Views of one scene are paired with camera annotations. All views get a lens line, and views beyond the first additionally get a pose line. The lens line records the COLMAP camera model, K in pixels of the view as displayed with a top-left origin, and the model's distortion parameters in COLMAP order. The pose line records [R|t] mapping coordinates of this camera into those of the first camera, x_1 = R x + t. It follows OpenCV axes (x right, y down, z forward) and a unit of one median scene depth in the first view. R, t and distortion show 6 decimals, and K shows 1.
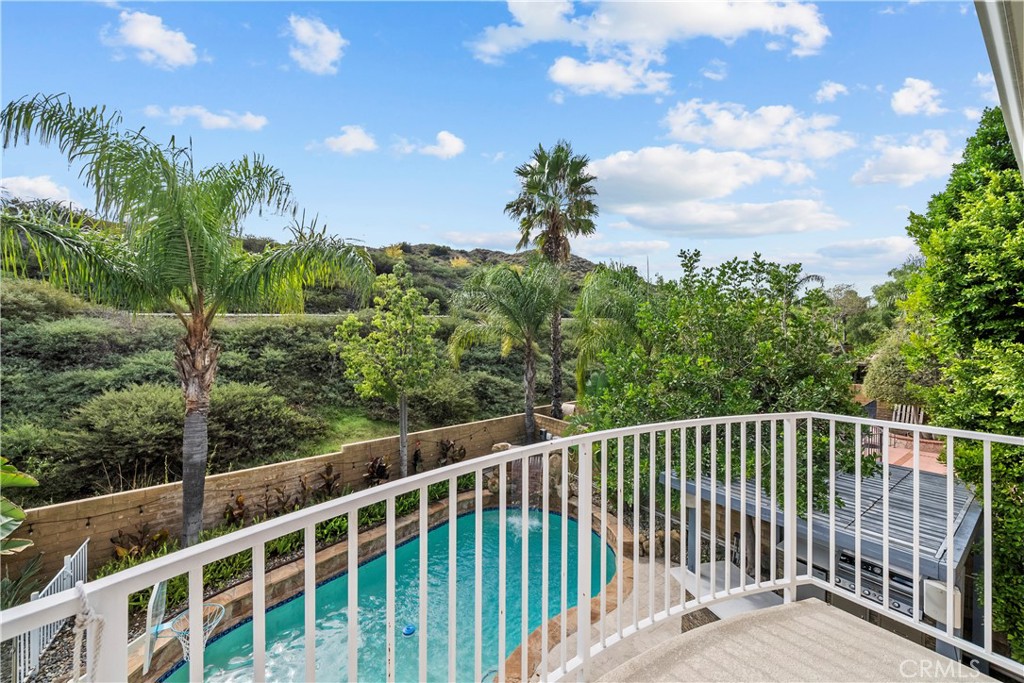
lens RADIAL K [[375.1, 0, 513.1], [0, 375.1, 342.6], [0, 0, 1]] dist [-0.003475, 0.000318]
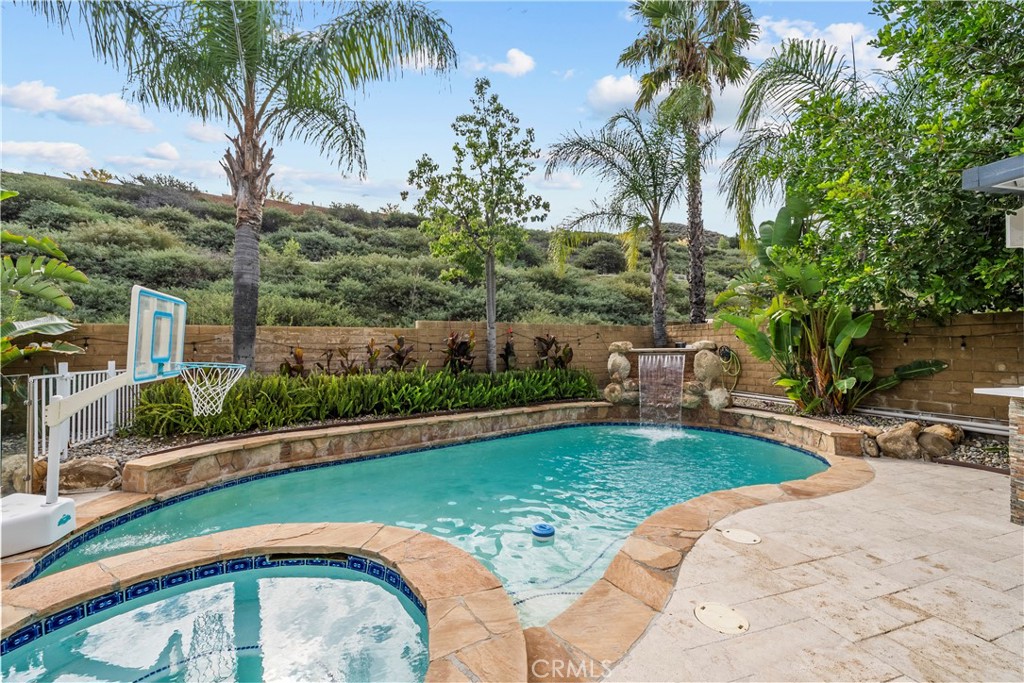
lens RADIAL K [[436.8, 0, 509.4], [0, 436.8, 345.0], [0, 0, 1]] dist [0.003095, -0.000335]
pose [[0.968321, -0.017224, -0.249113, -0.026740], [0.014264, 0.999805, -0.013683, 0.238547], [0.249300, 0.009696, 0.968378, 0.108905]]
